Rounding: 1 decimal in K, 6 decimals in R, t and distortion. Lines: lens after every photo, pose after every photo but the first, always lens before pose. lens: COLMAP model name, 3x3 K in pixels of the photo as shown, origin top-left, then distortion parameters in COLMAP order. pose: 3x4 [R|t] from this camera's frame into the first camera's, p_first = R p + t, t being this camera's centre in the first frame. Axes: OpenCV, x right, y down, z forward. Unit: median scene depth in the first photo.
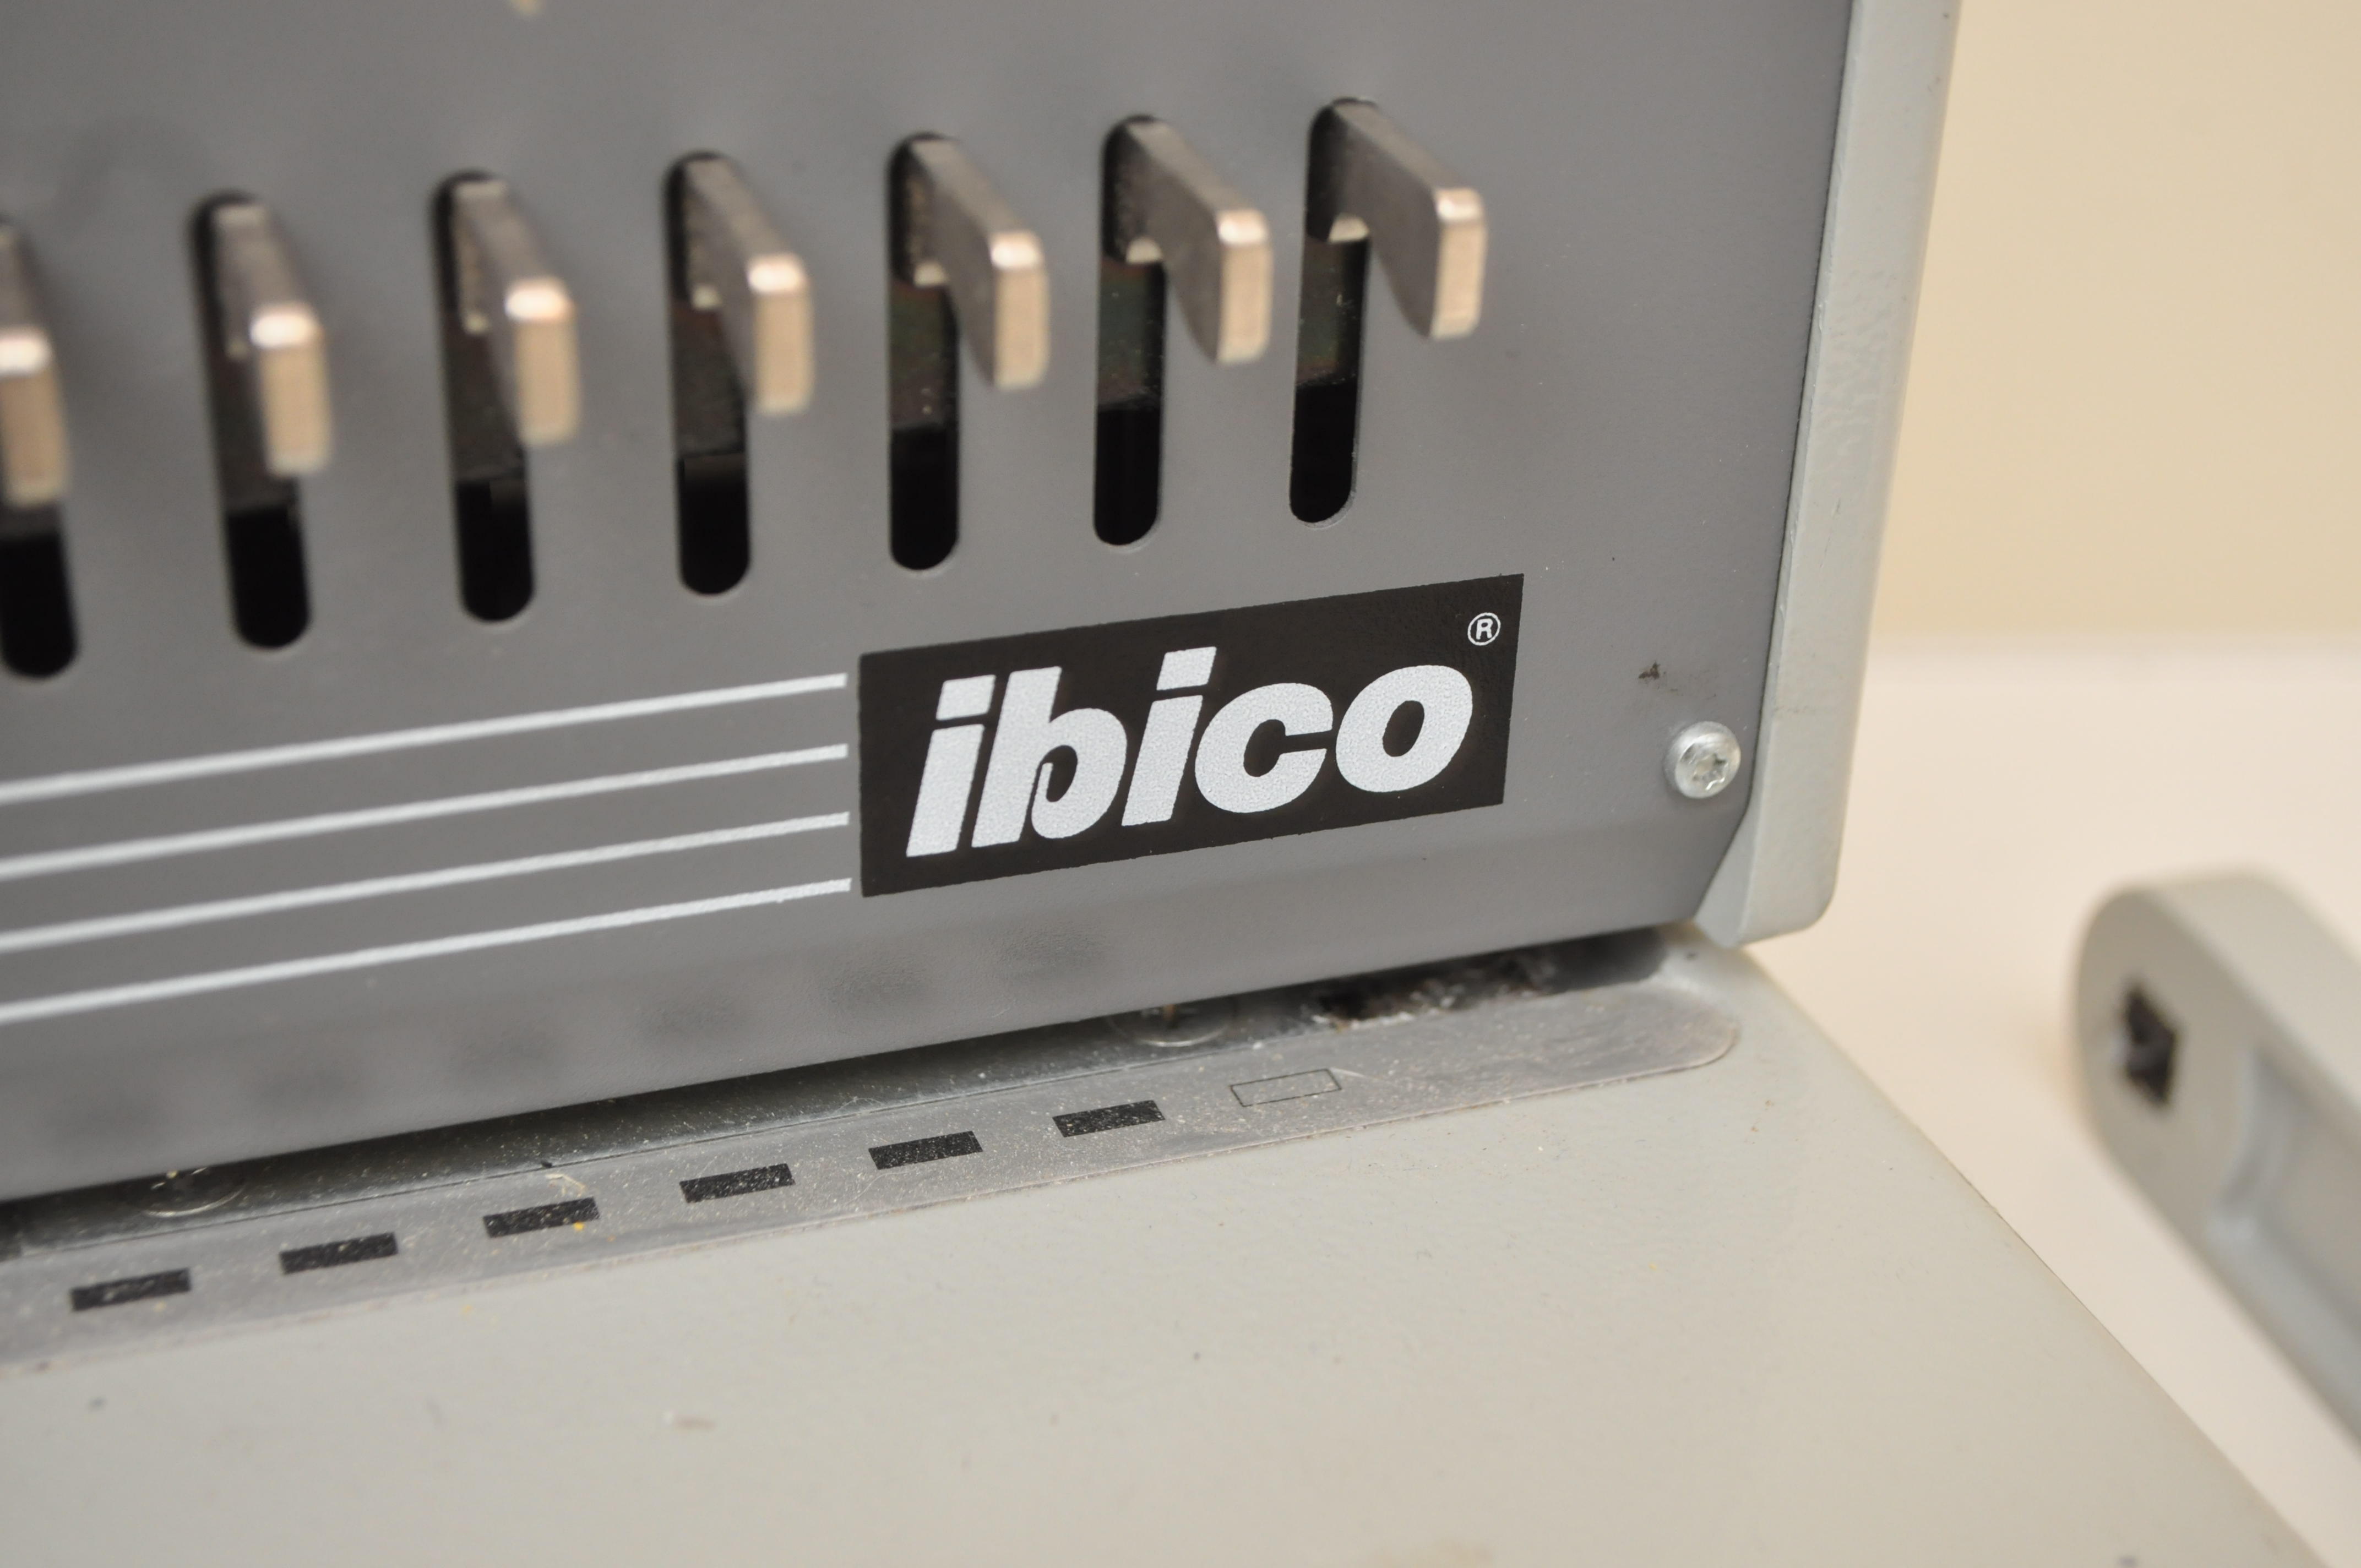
lens RADIAL K [[3560.4, 0, 1180.5], [0, 3560.4, 784.0], [0, 0, 1]] dist [-0.002902, -0.013508]
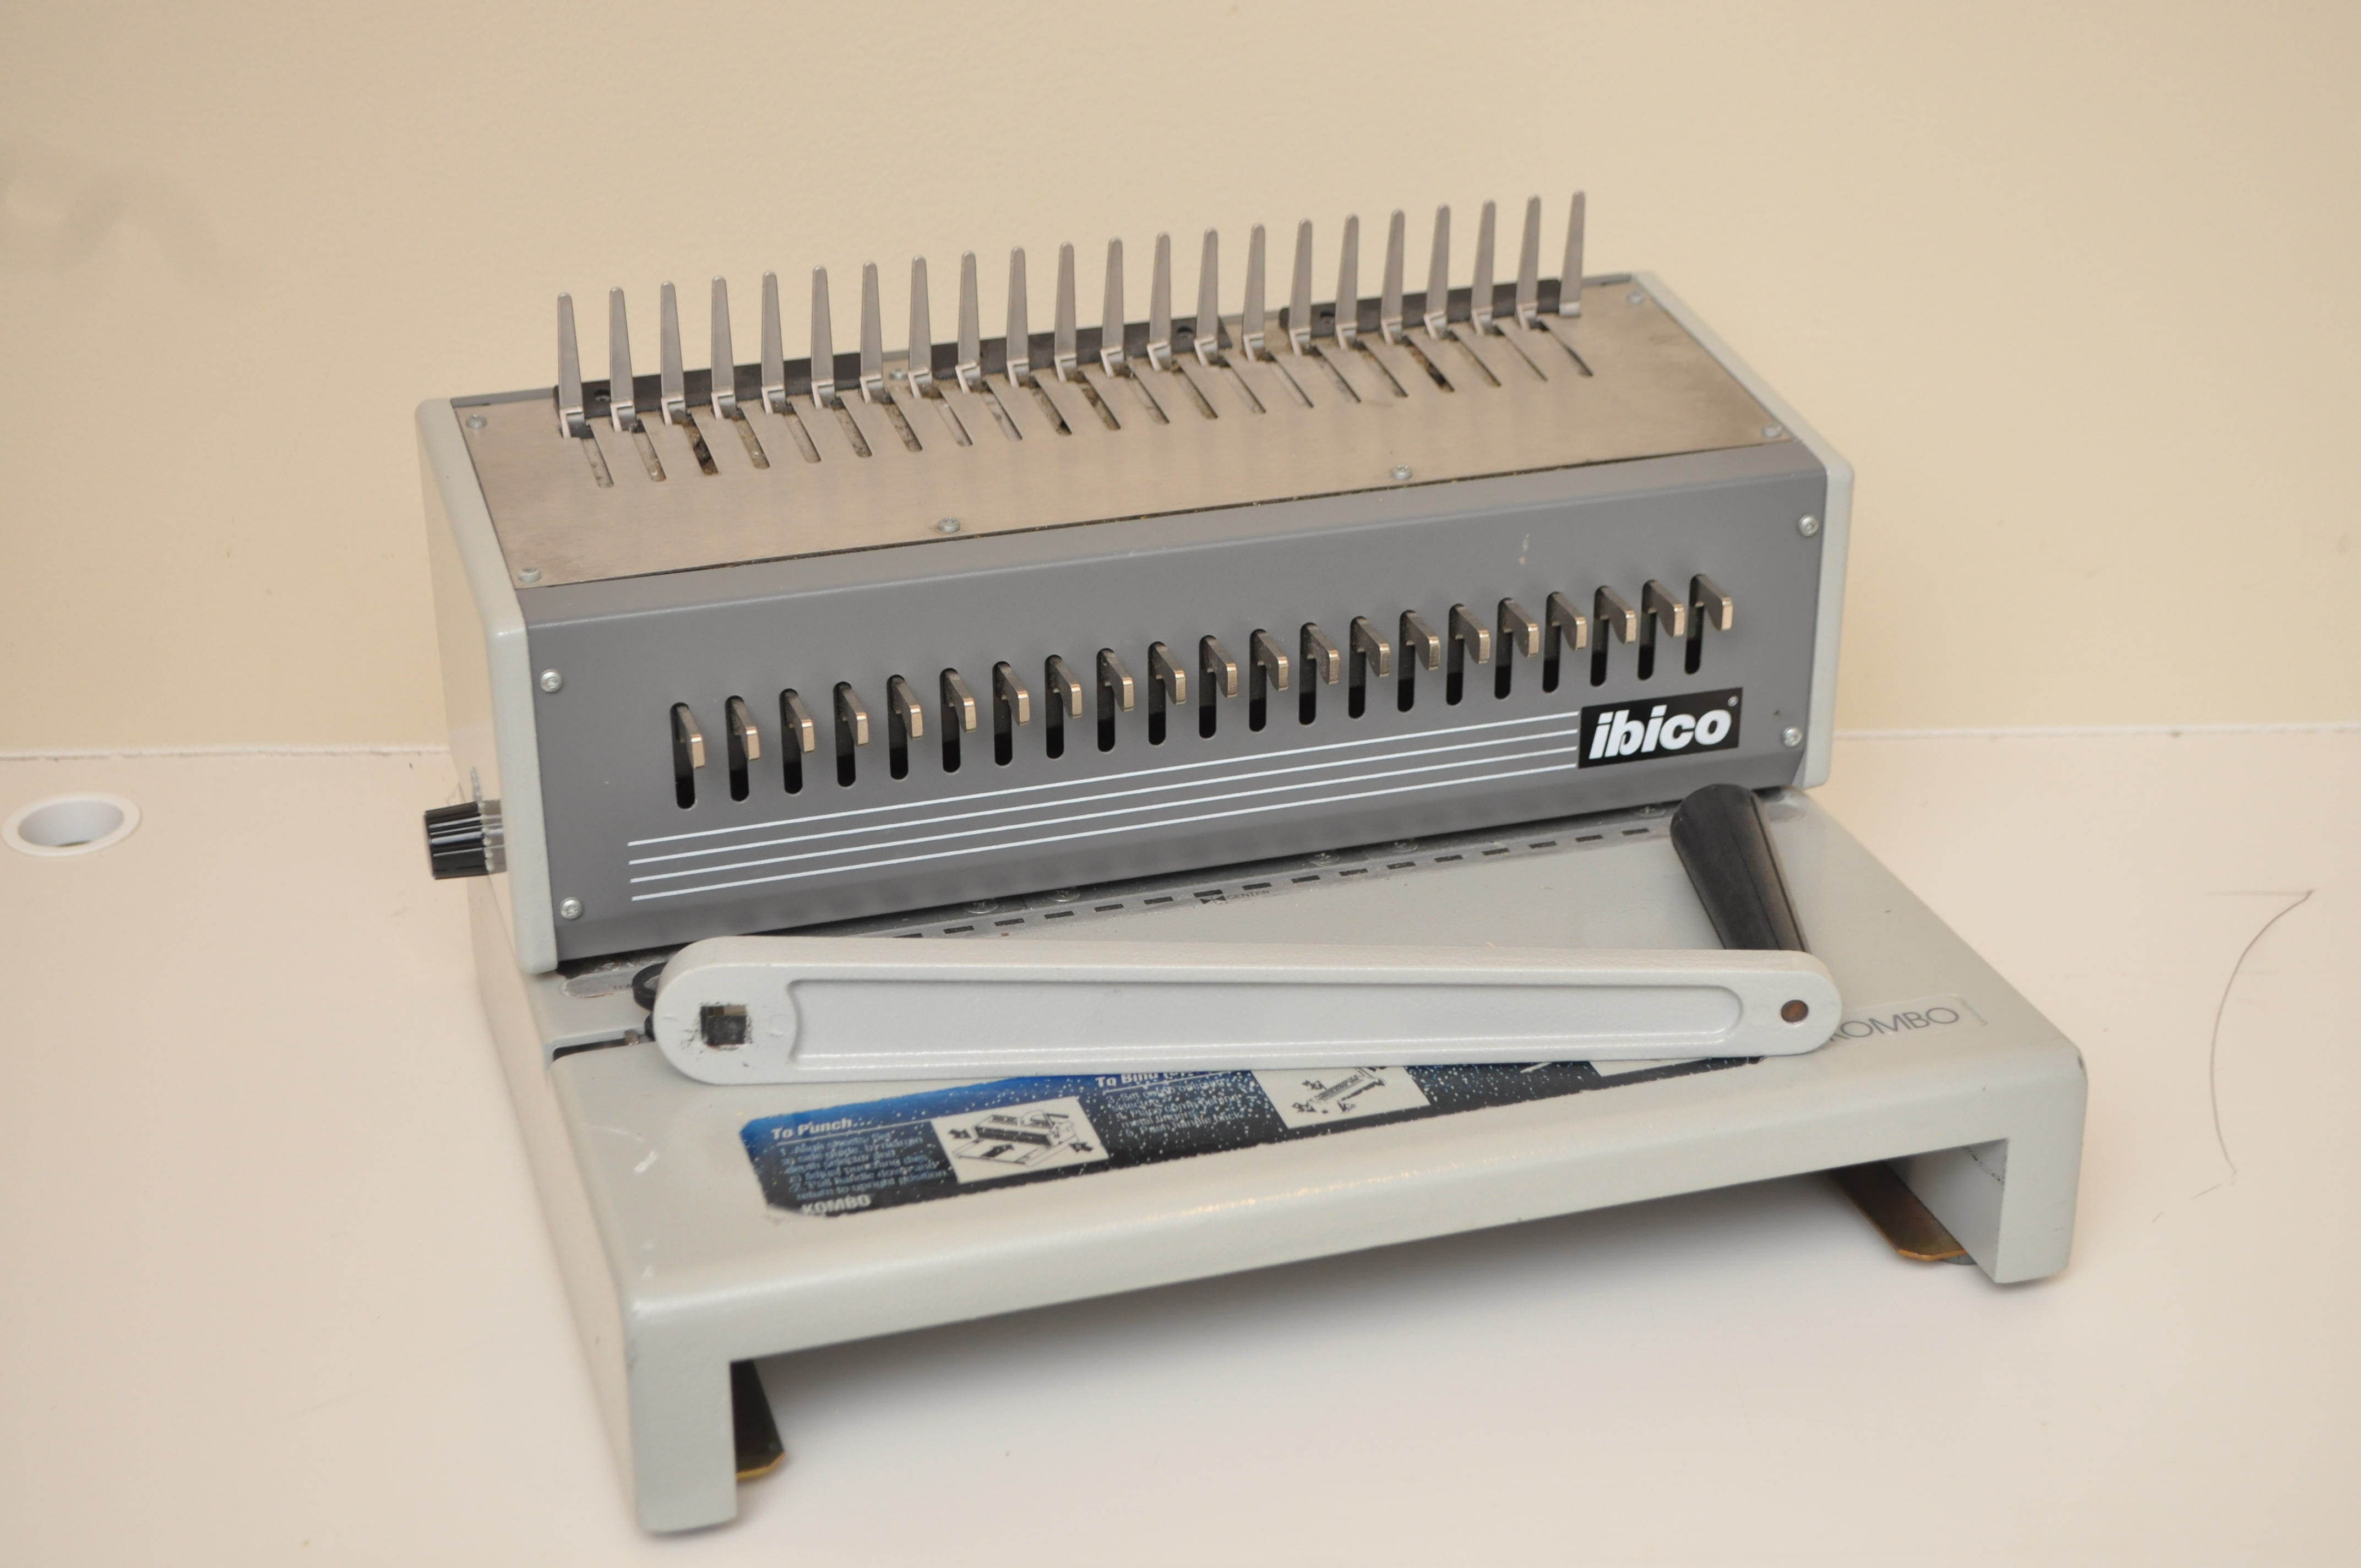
lens RADIAL K [[3560.4, 0, 1180.5], [0, 3560.4, 784.0], [0, 0, 1]] dist [-0.002902, -0.013508]
pose [[0.998116, -0.011301, -0.060300, -0.291987], [0.007383, 0.997871, -0.064801, 0.302503], [0.060904, 0.064233, 0.996075, -2.992960]]
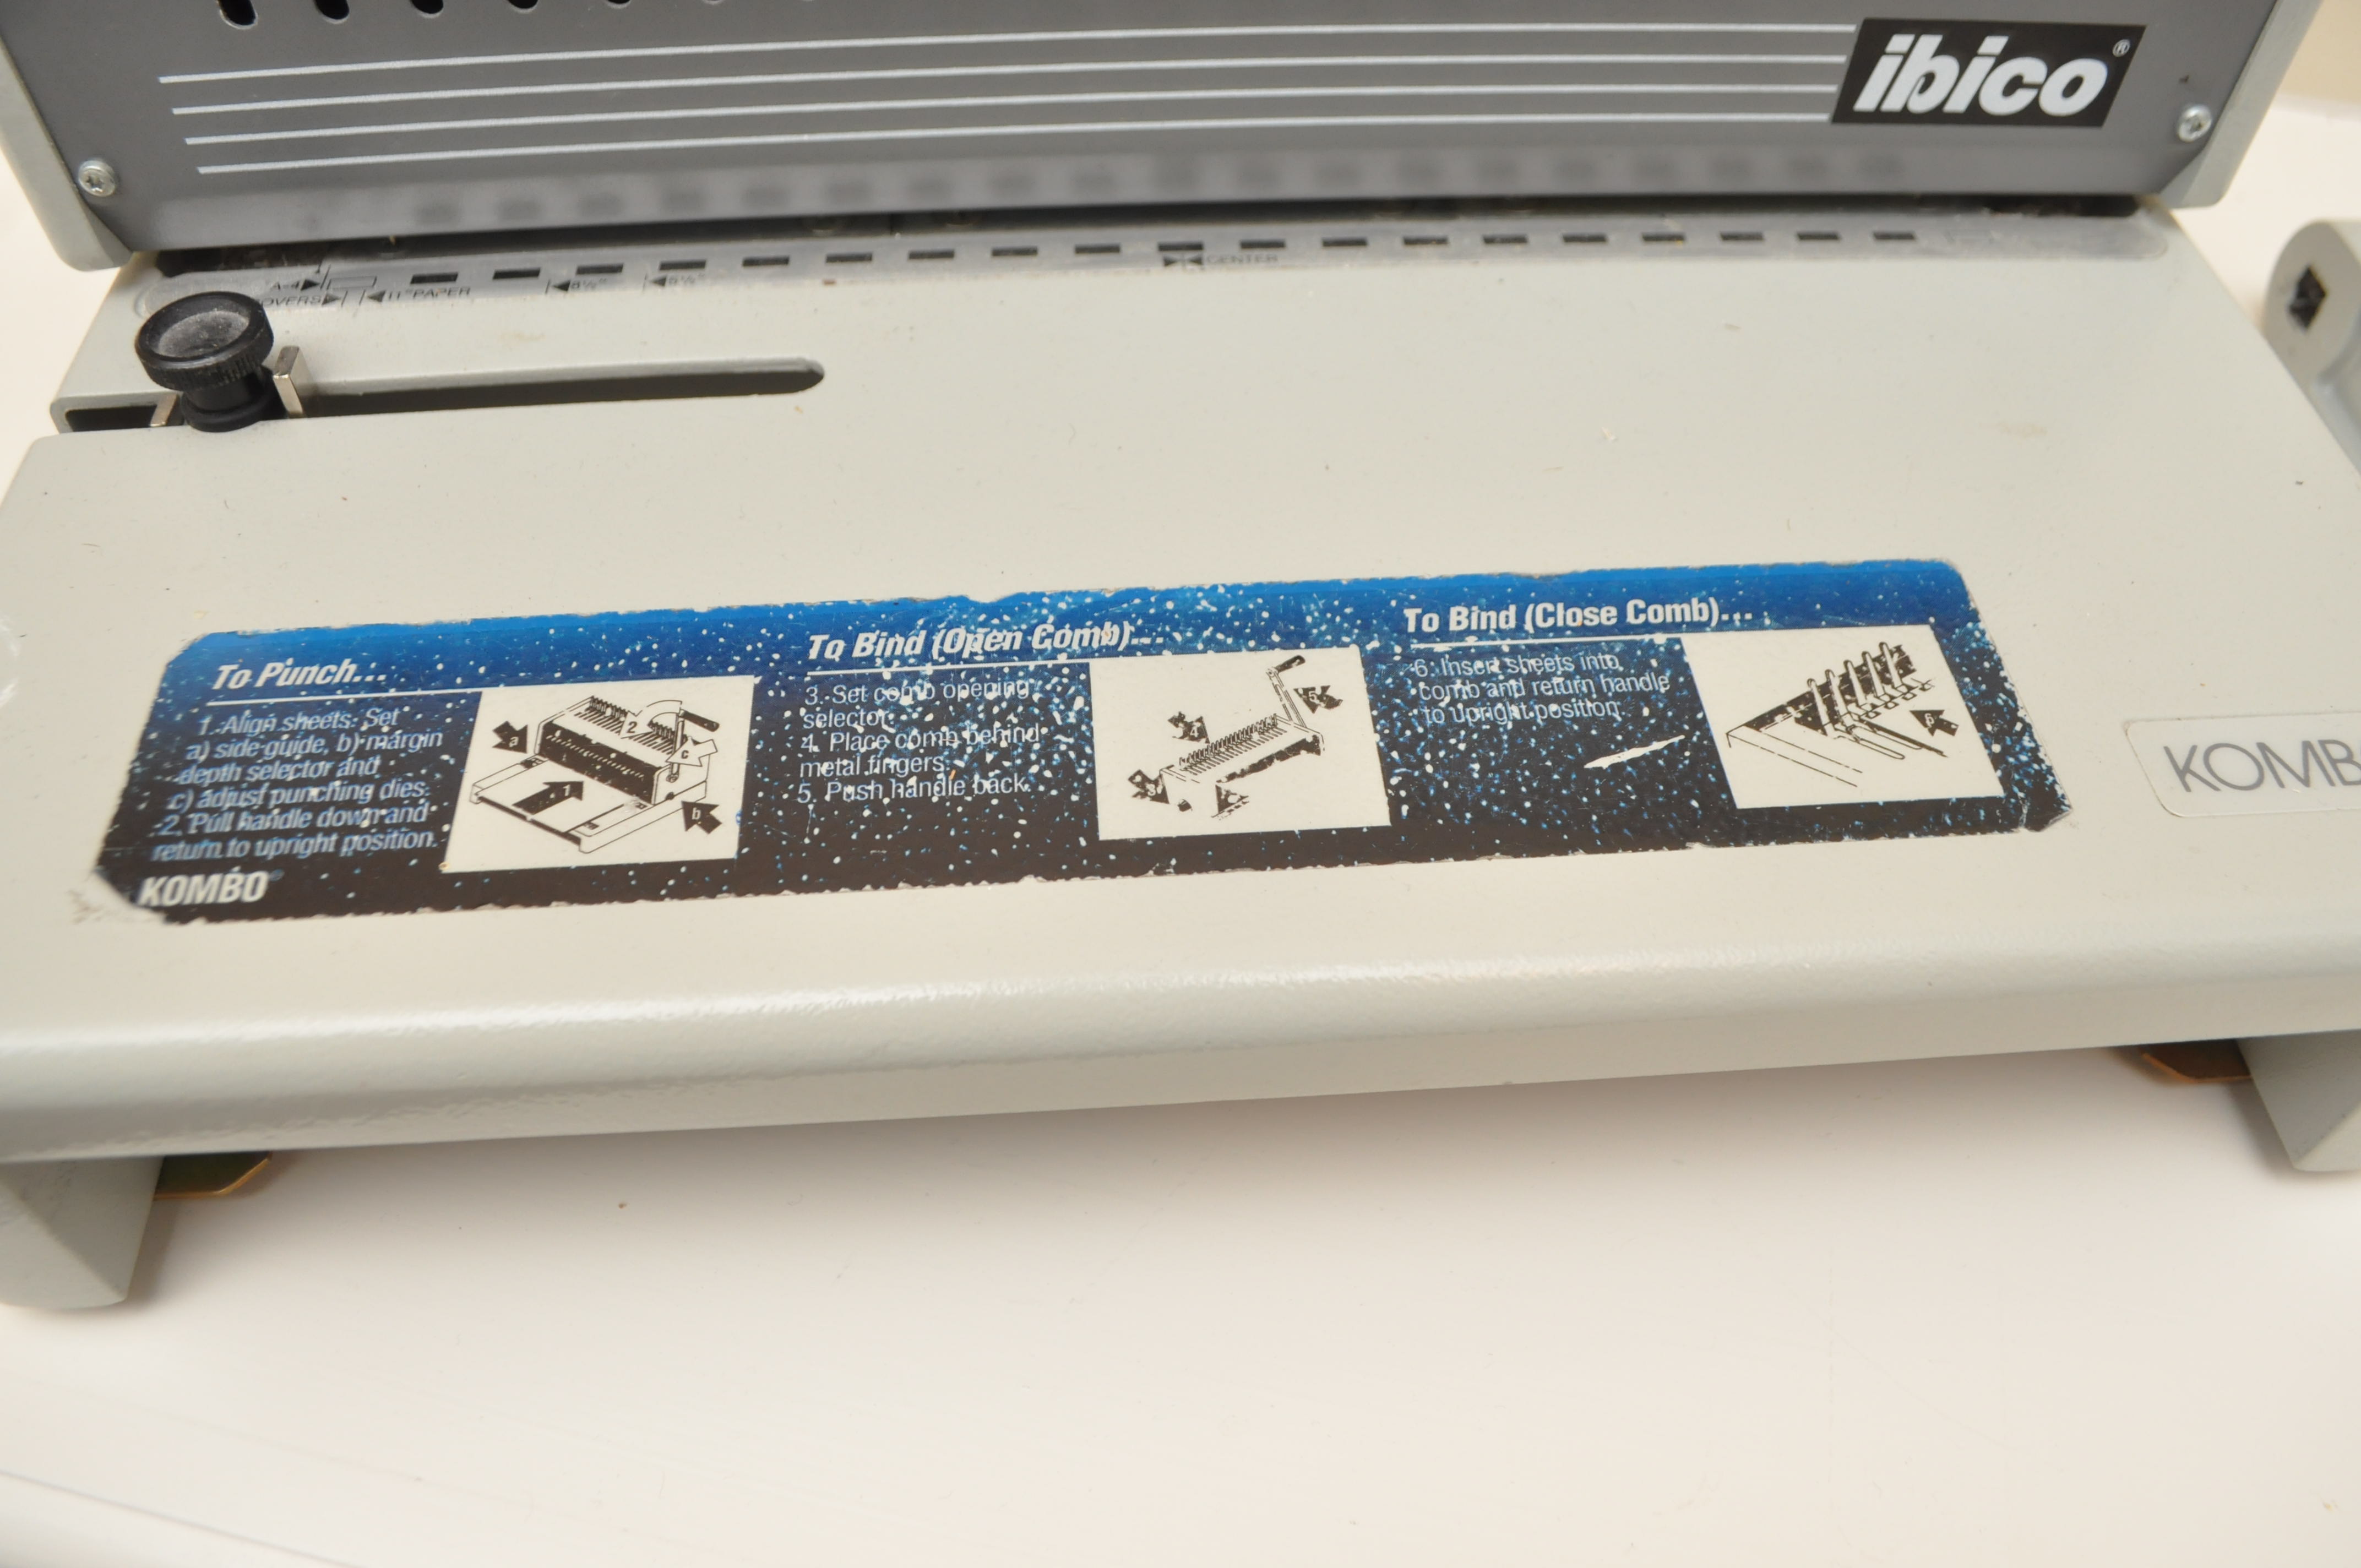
lens RADIAL K [[1814.7, 0, 1180.5], [0, 1814.7, 784.0], [0, 0, 1]] dist [-0.090777, 0.007998]
pose [[0.962155, 0.201867, -0.183050, -0.200226], [-0.119841, 0.916746, 0.381070, 0.037218], [0.244736, -0.344711, 0.906244, -0.336146]]
